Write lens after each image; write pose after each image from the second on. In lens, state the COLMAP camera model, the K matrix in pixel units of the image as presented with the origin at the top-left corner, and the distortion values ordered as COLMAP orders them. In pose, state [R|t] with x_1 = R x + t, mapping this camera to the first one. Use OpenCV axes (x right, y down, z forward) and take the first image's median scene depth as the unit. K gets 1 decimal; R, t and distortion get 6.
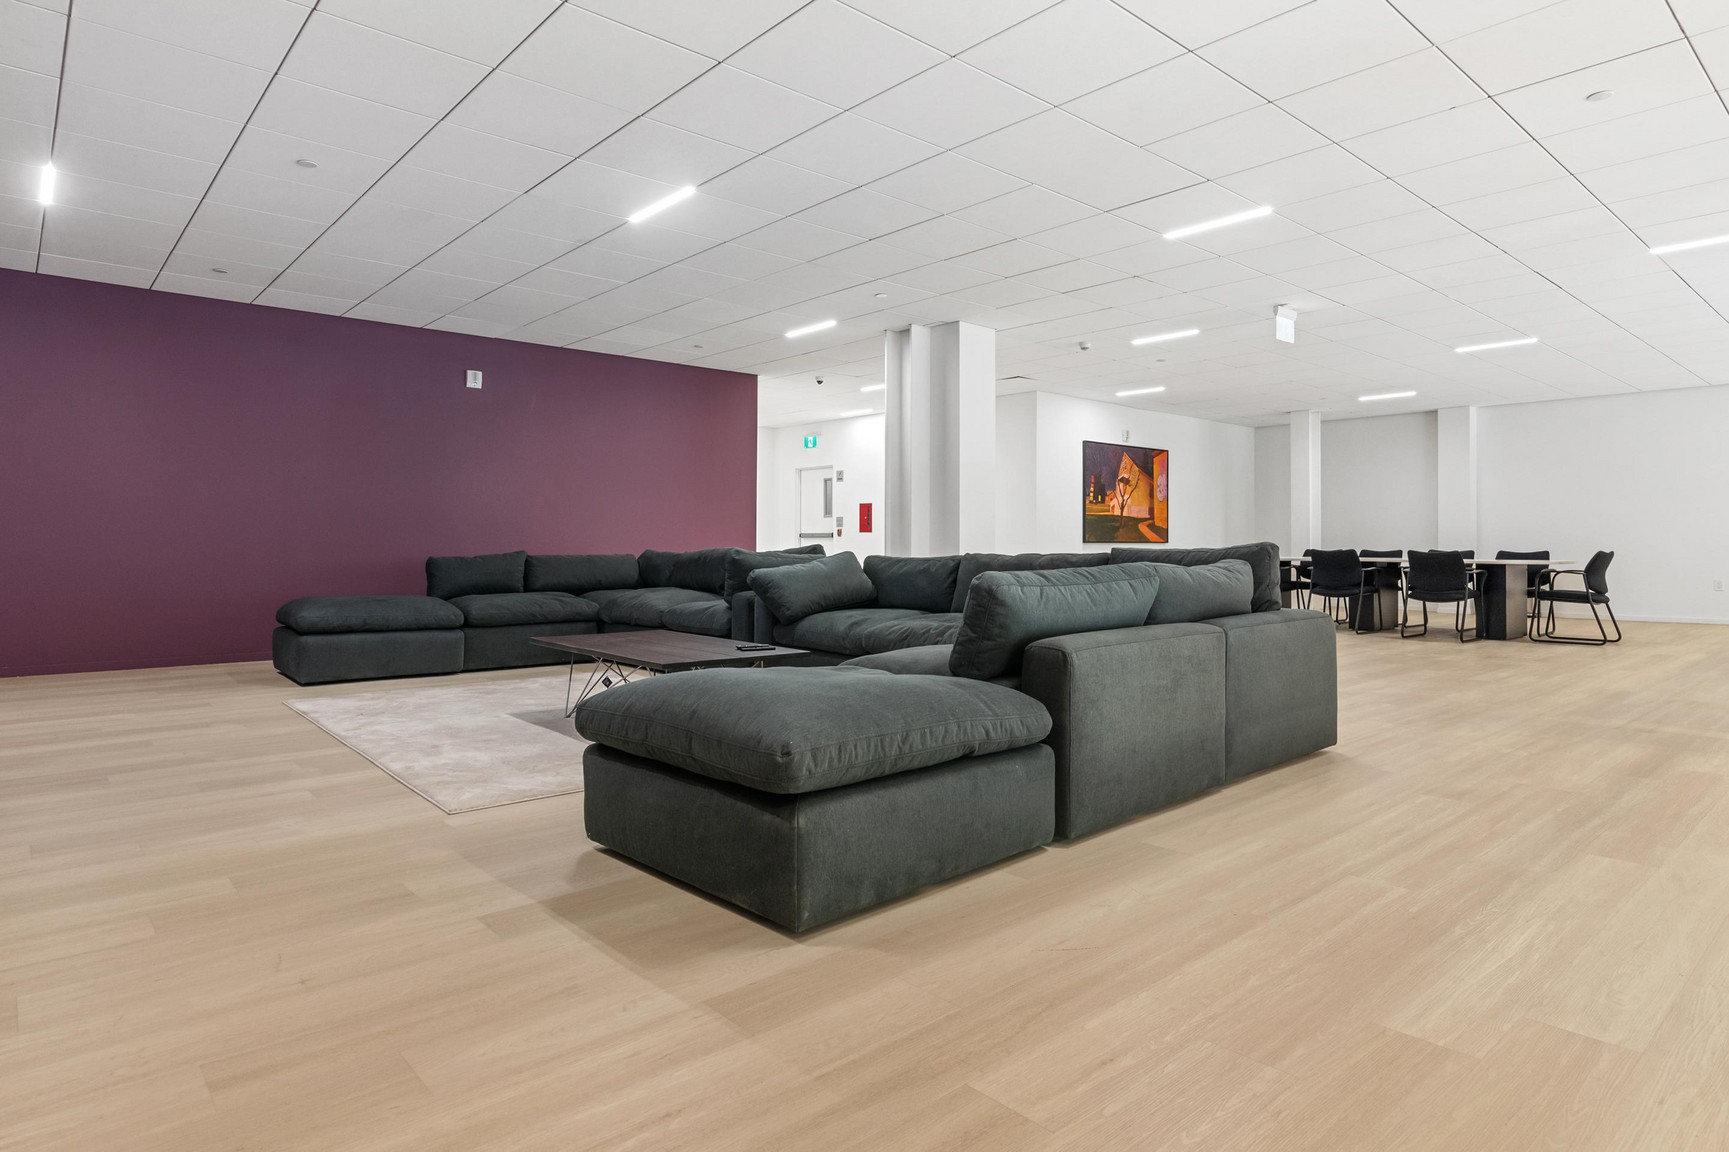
lens RADIAL K [[996.4, 0, 860.1], [0, 996.4, 533.2], [0, 0, 1]] dist [0.000477, 0.000041]
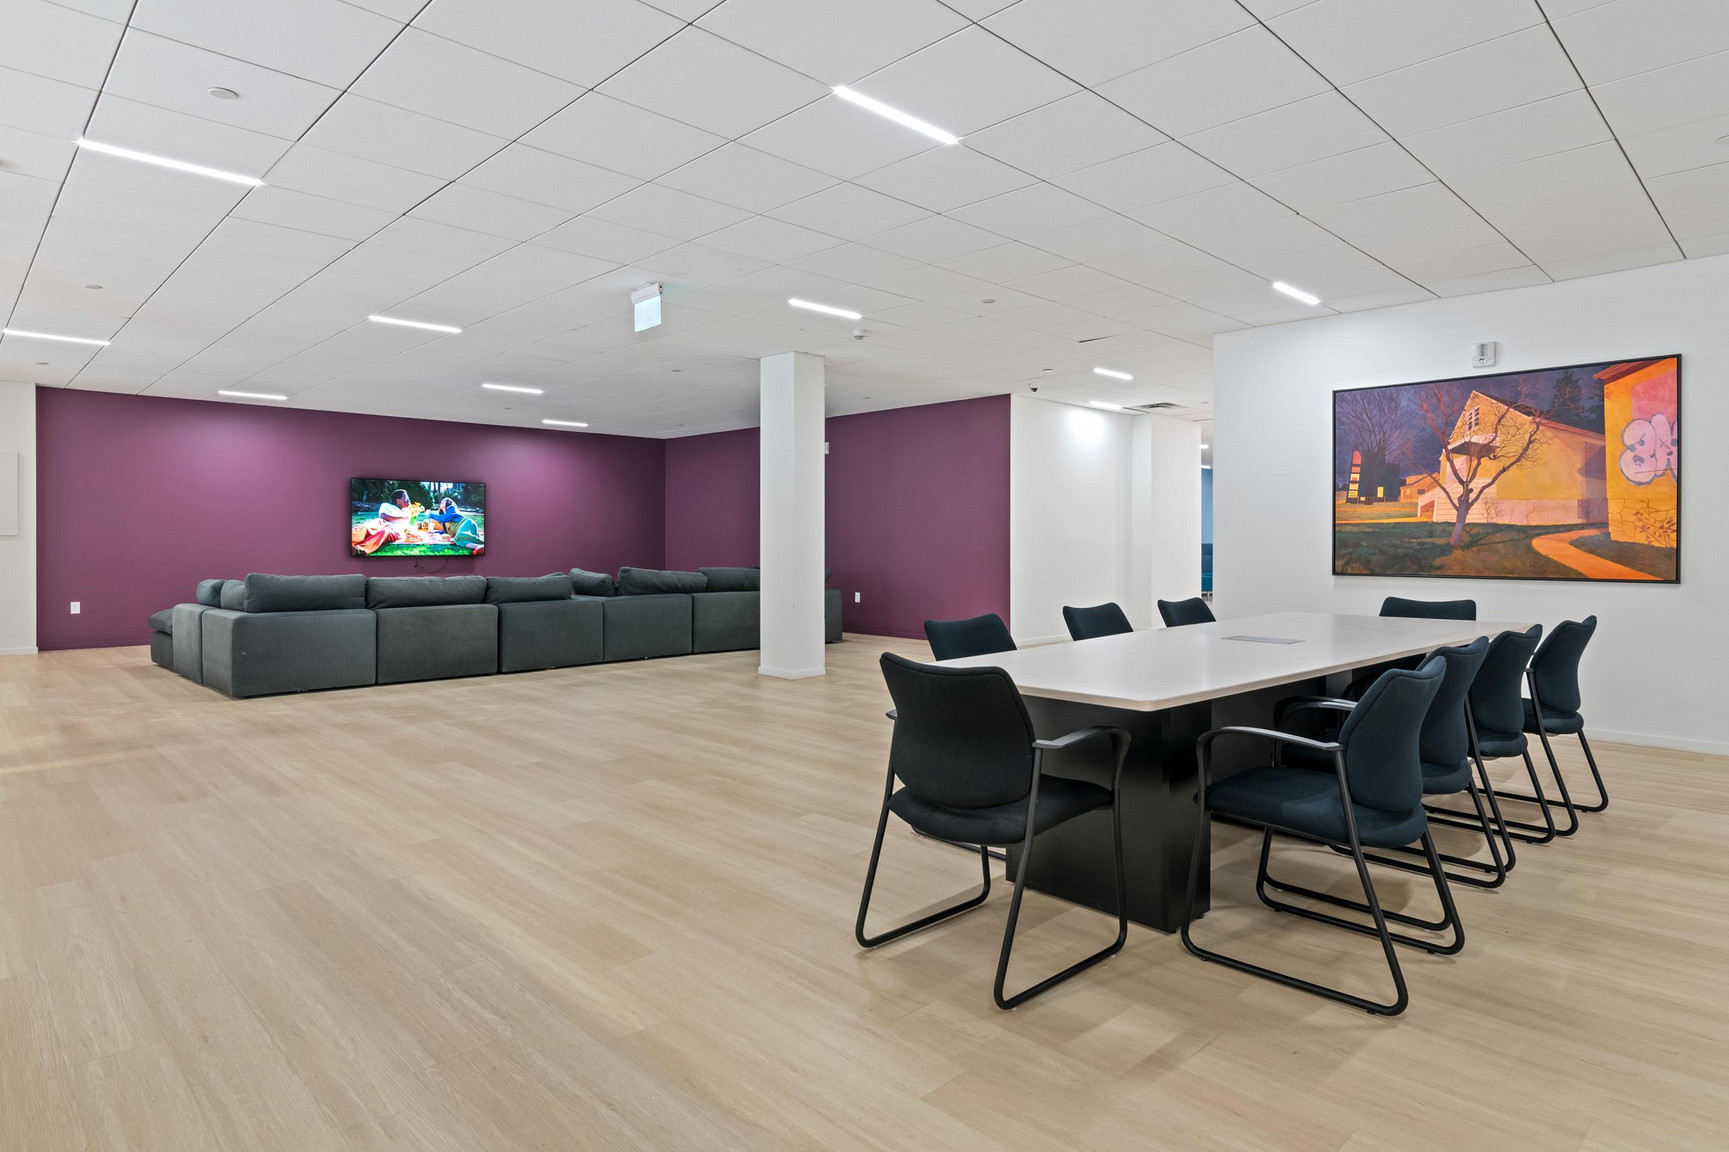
lens RADIAL K [[970.7, 0, 874.2], [0, 970.7, 551.8], [0, 0, 1]] dist [0.001015, 0.000855]
pose [[0.048595, 0.013389, -0.998729, 0.721070], [0.013951, 0.999804, 0.014083, -0.013777], [0.998721, -0.014618, 0.048399, 0.684819]]
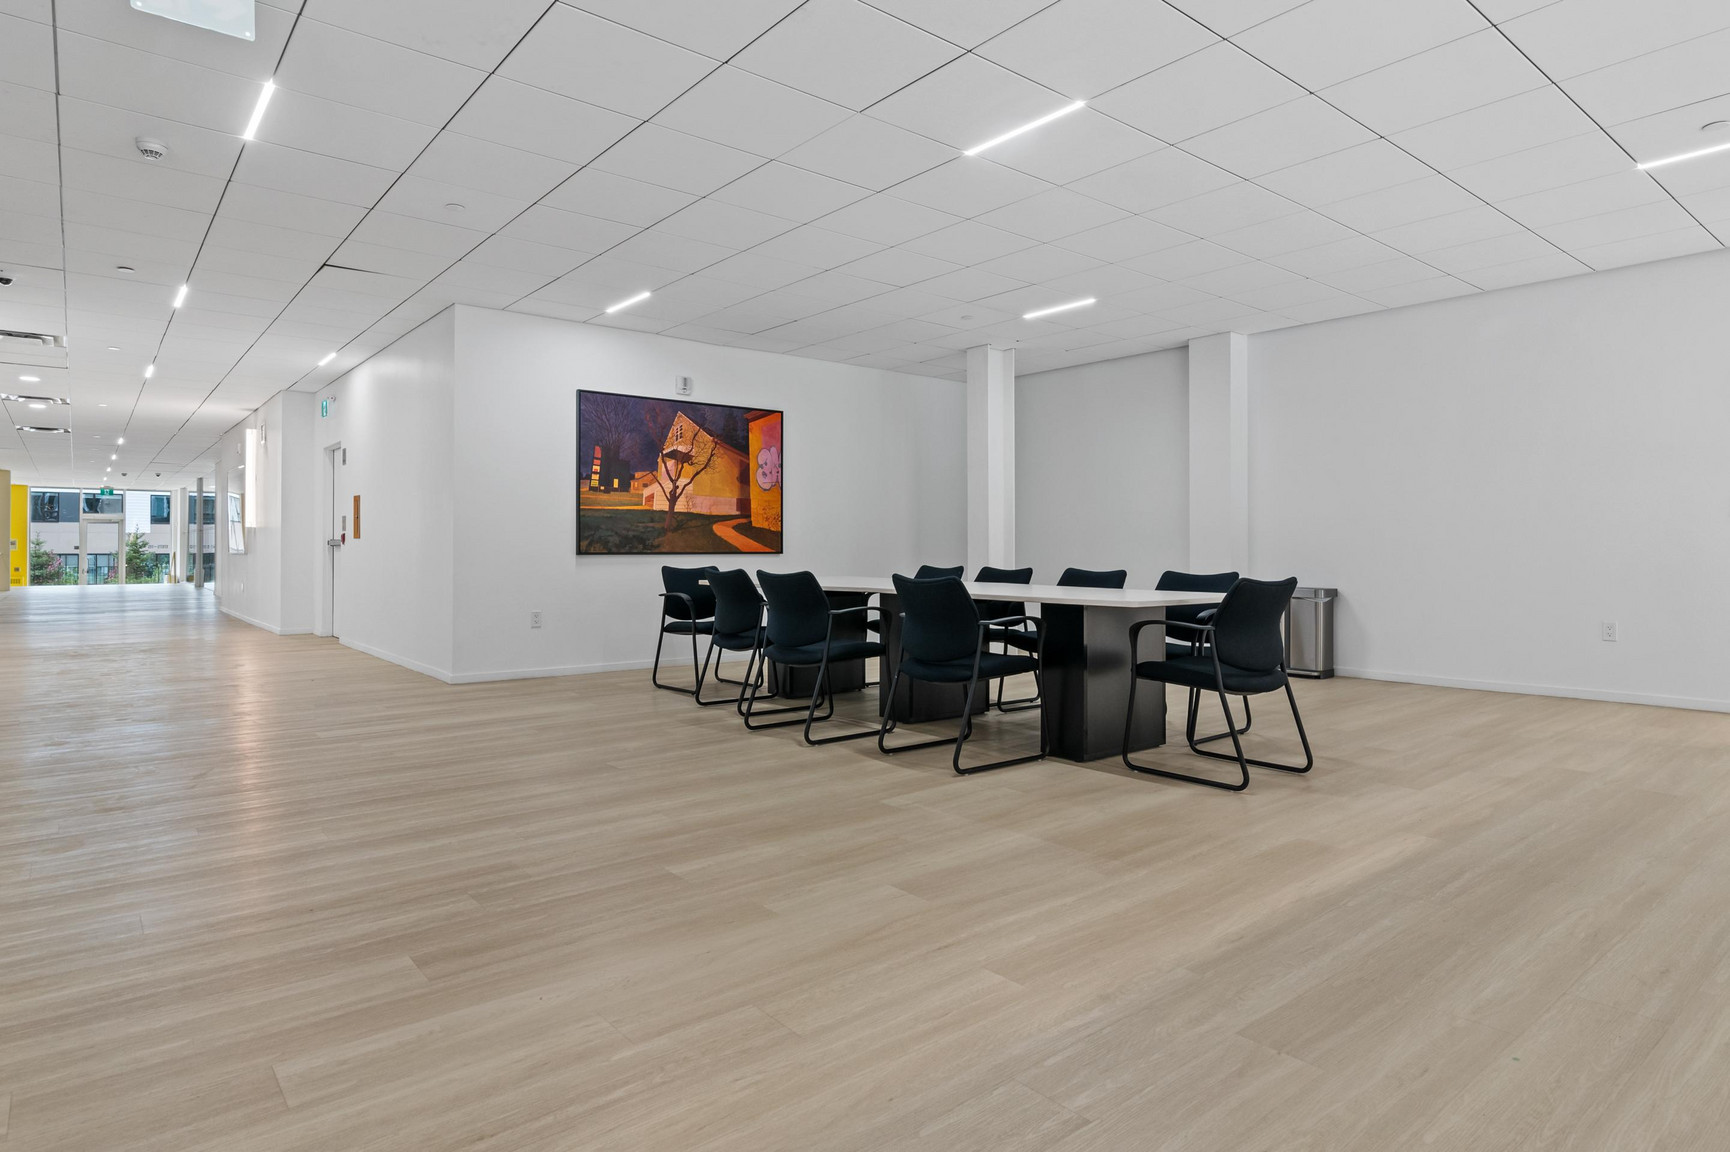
lens RADIAL K [[971.3, 0, 874.7], [0, 971.3, 551.8], [0, 0, 1]] dist [0.001015, 0.000855]
pose [[0.998912, -0.000753, -0.046618, 0.418293], [0.001451, 0.999888, 0.014927, -0.000718], [0.046602, -0.014978, 0.998801, 0.385534]]
